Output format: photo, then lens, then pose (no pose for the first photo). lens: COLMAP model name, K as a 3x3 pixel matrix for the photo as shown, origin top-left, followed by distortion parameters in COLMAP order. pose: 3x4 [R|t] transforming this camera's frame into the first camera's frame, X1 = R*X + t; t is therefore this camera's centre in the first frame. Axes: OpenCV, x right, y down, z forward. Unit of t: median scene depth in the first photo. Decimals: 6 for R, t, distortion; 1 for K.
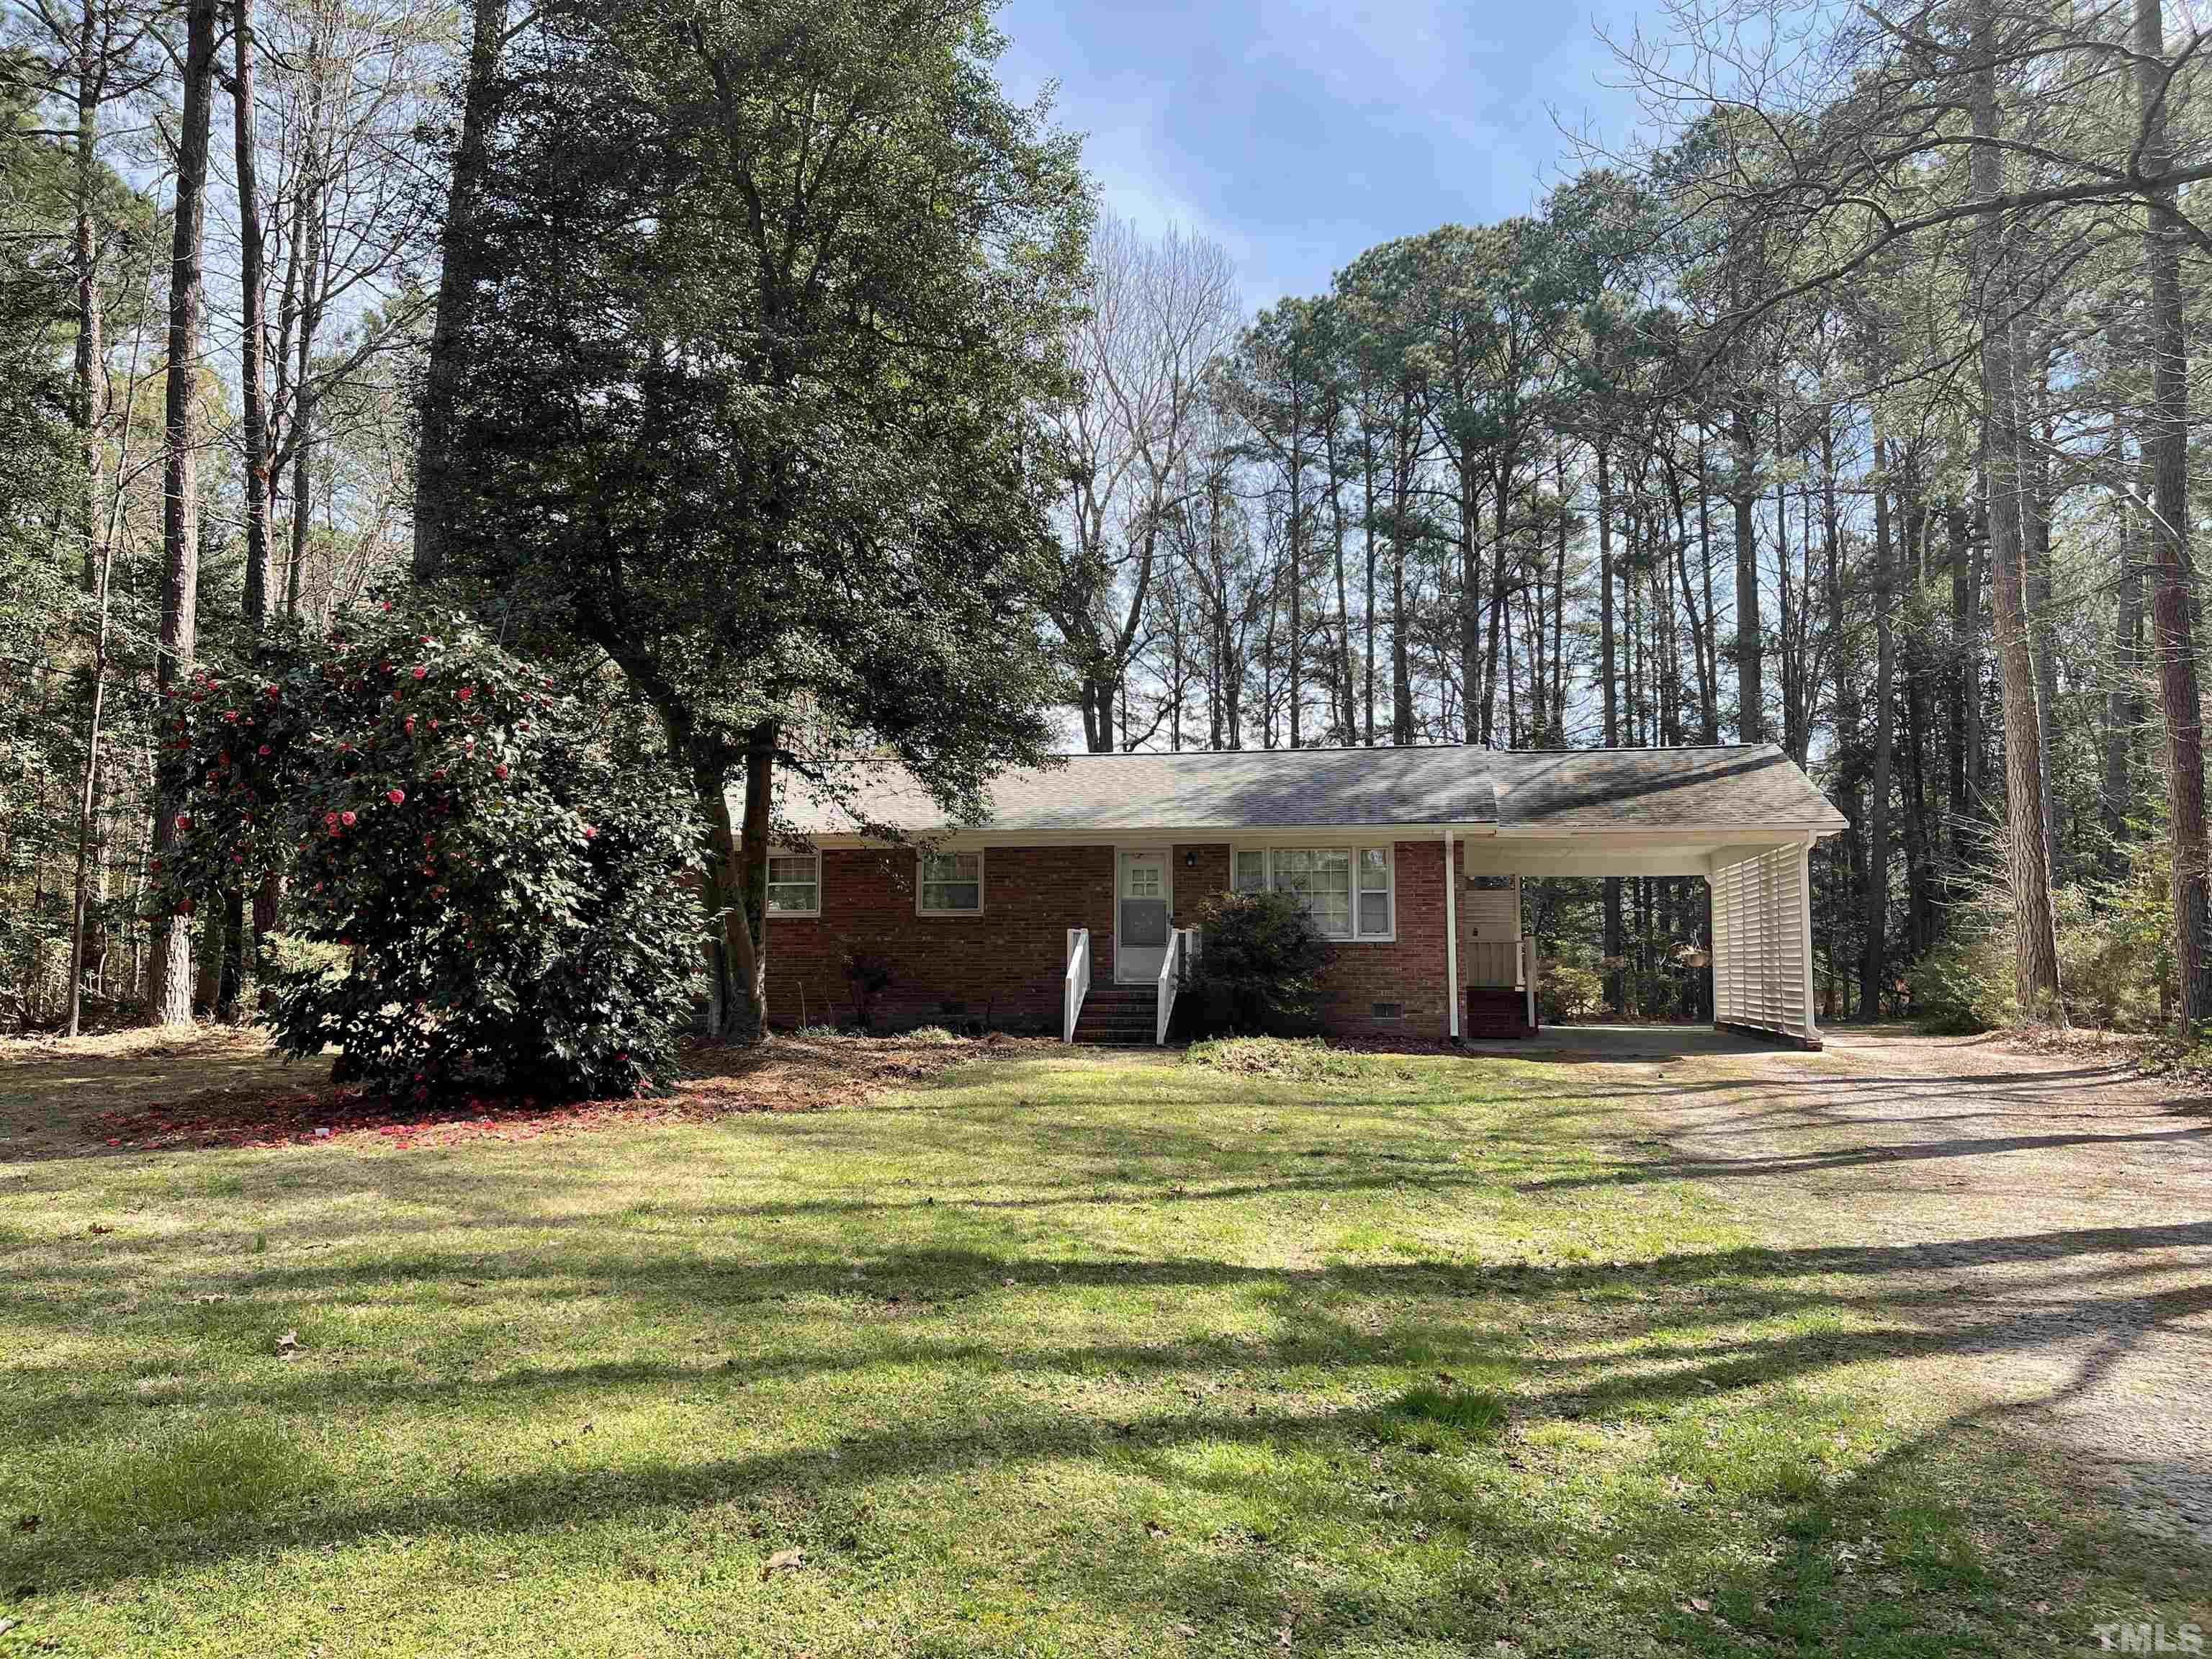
lens RADIAL K [[1683.7, 0, 1107.2], [0, 1683.7, 834.8], [0, 0, 1]] dist [0.082992, -0.083677]
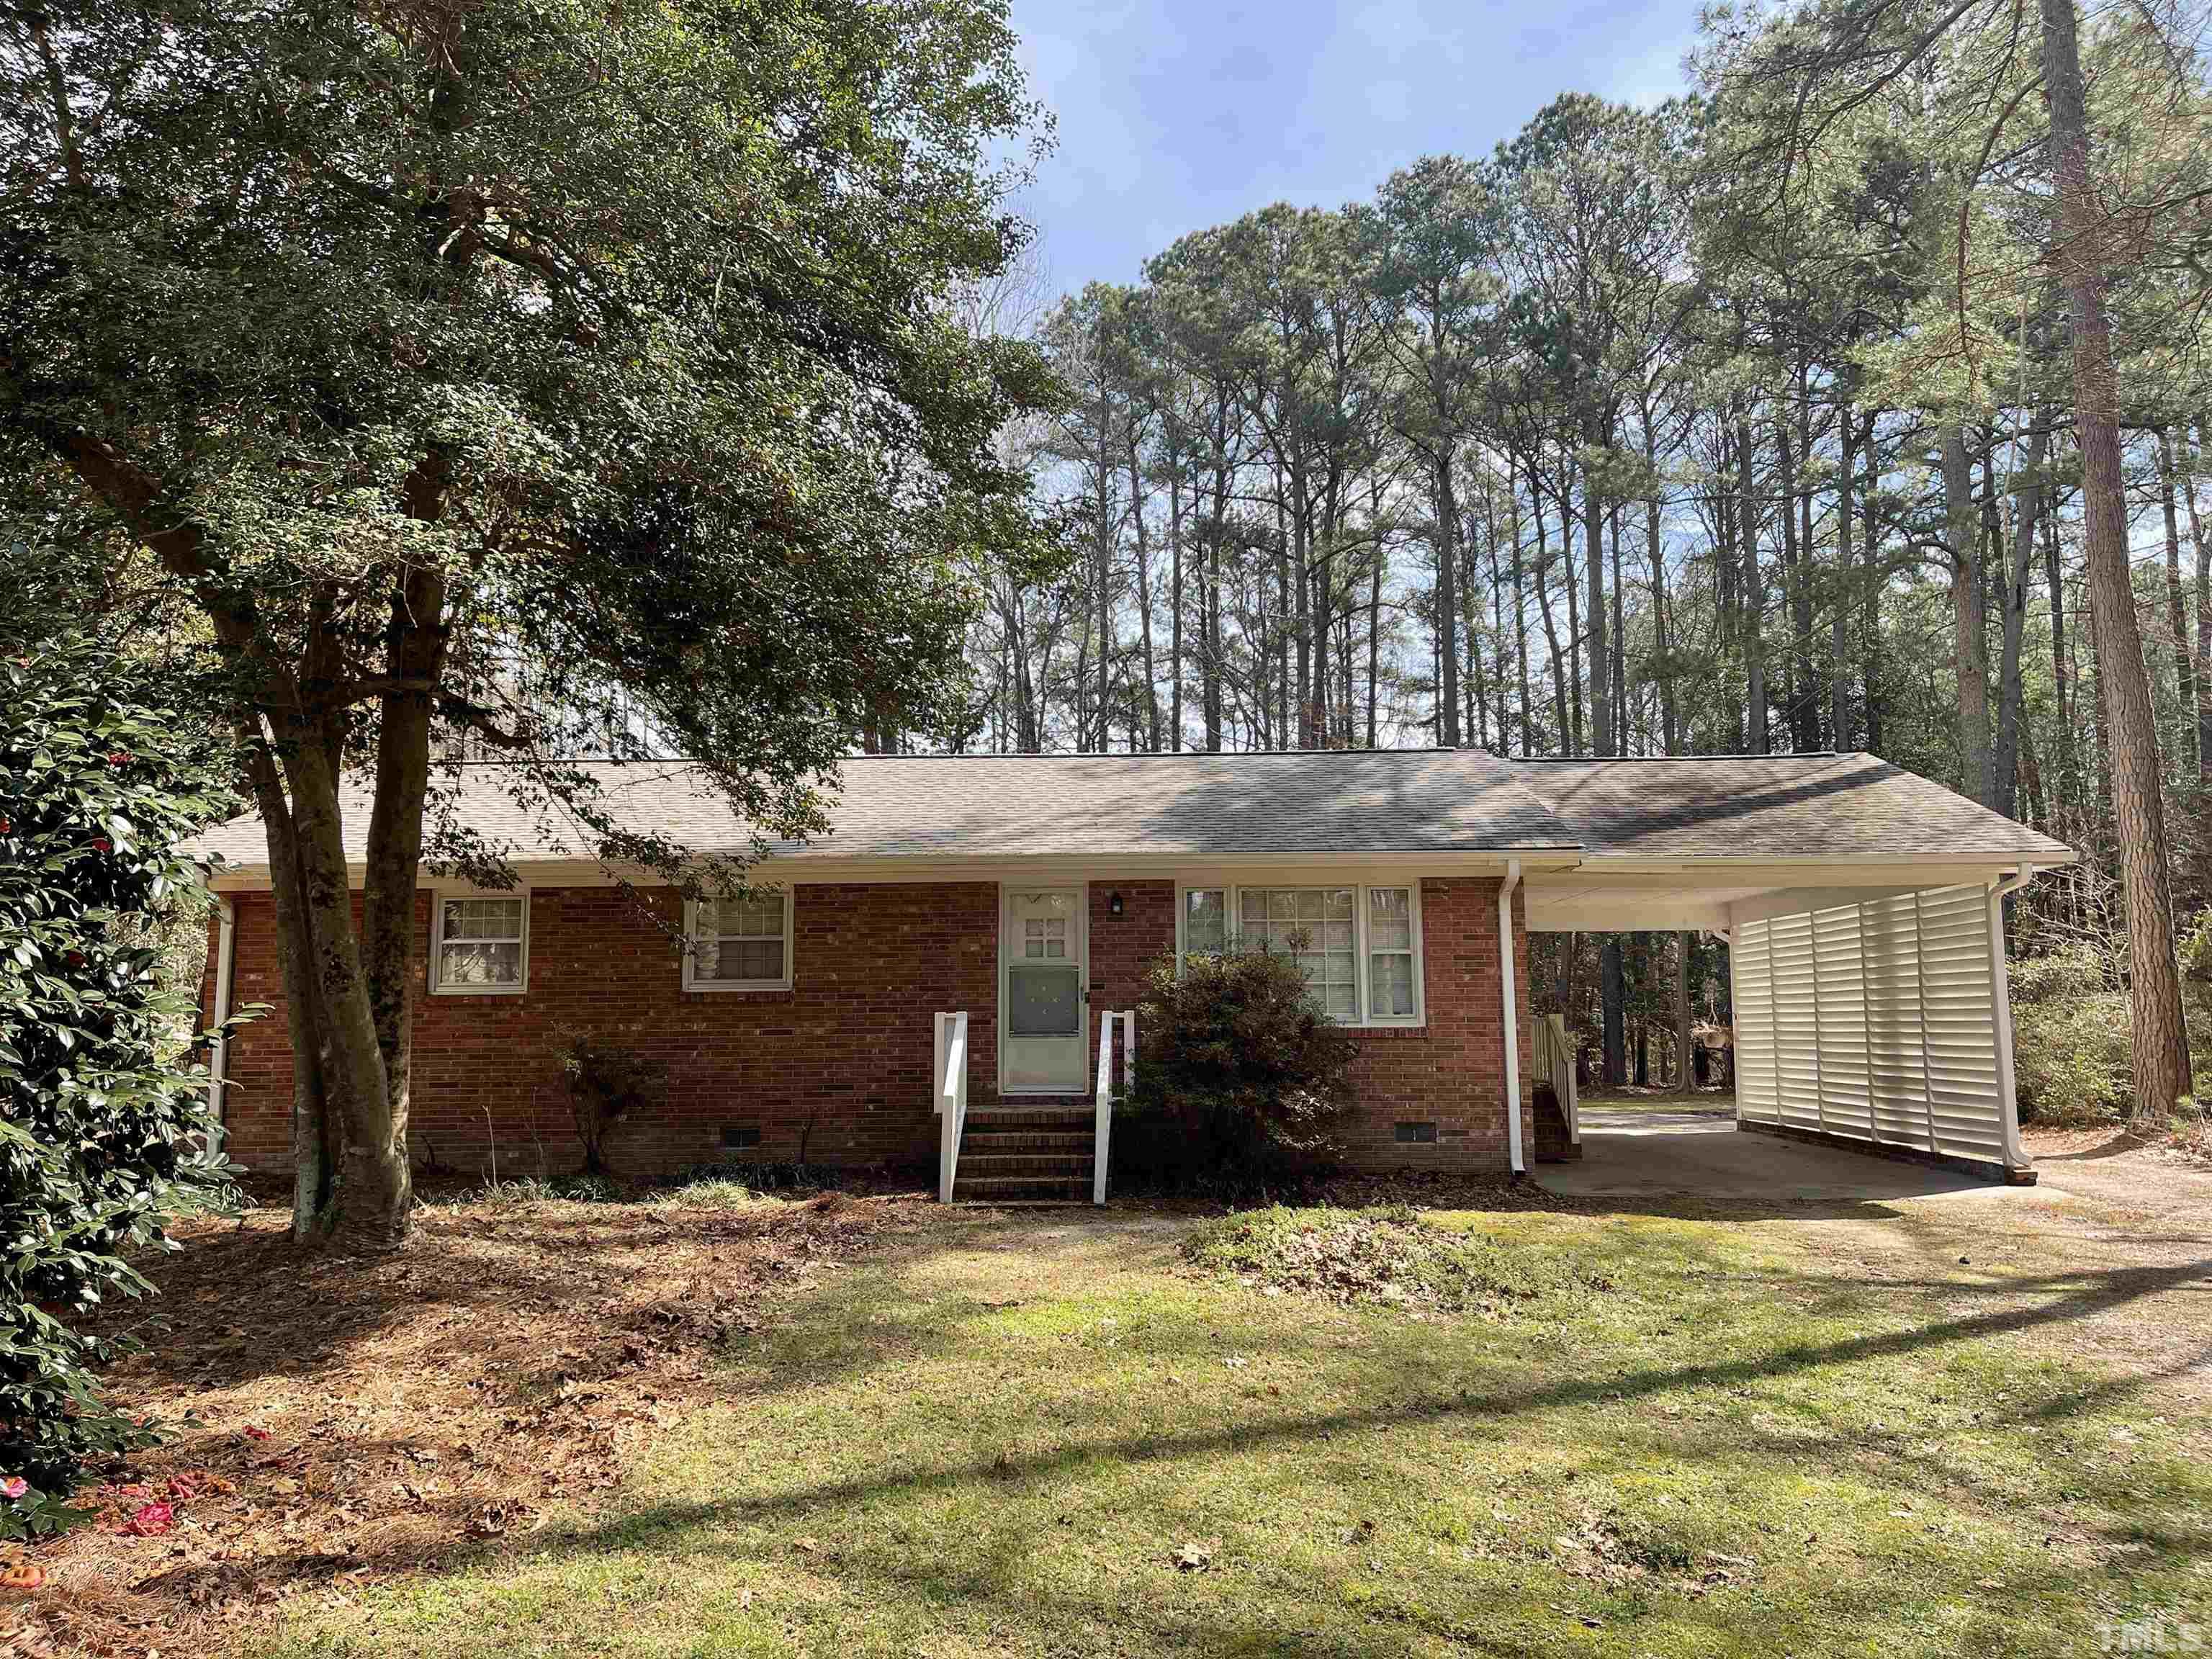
lens RADIAL K [[1683.7, 0, 1100.2], [0, 1683.7, 822.2], [0, 0, 1]] dist [0.082992, -0.083677]
pose [[0.988939, 0.009278, 0.148030, -0.055748], [-0.003148, 0.999130, -0.041593, 0.010511], [-0.148287, 0.040667, 0.988108, 0.356461]]
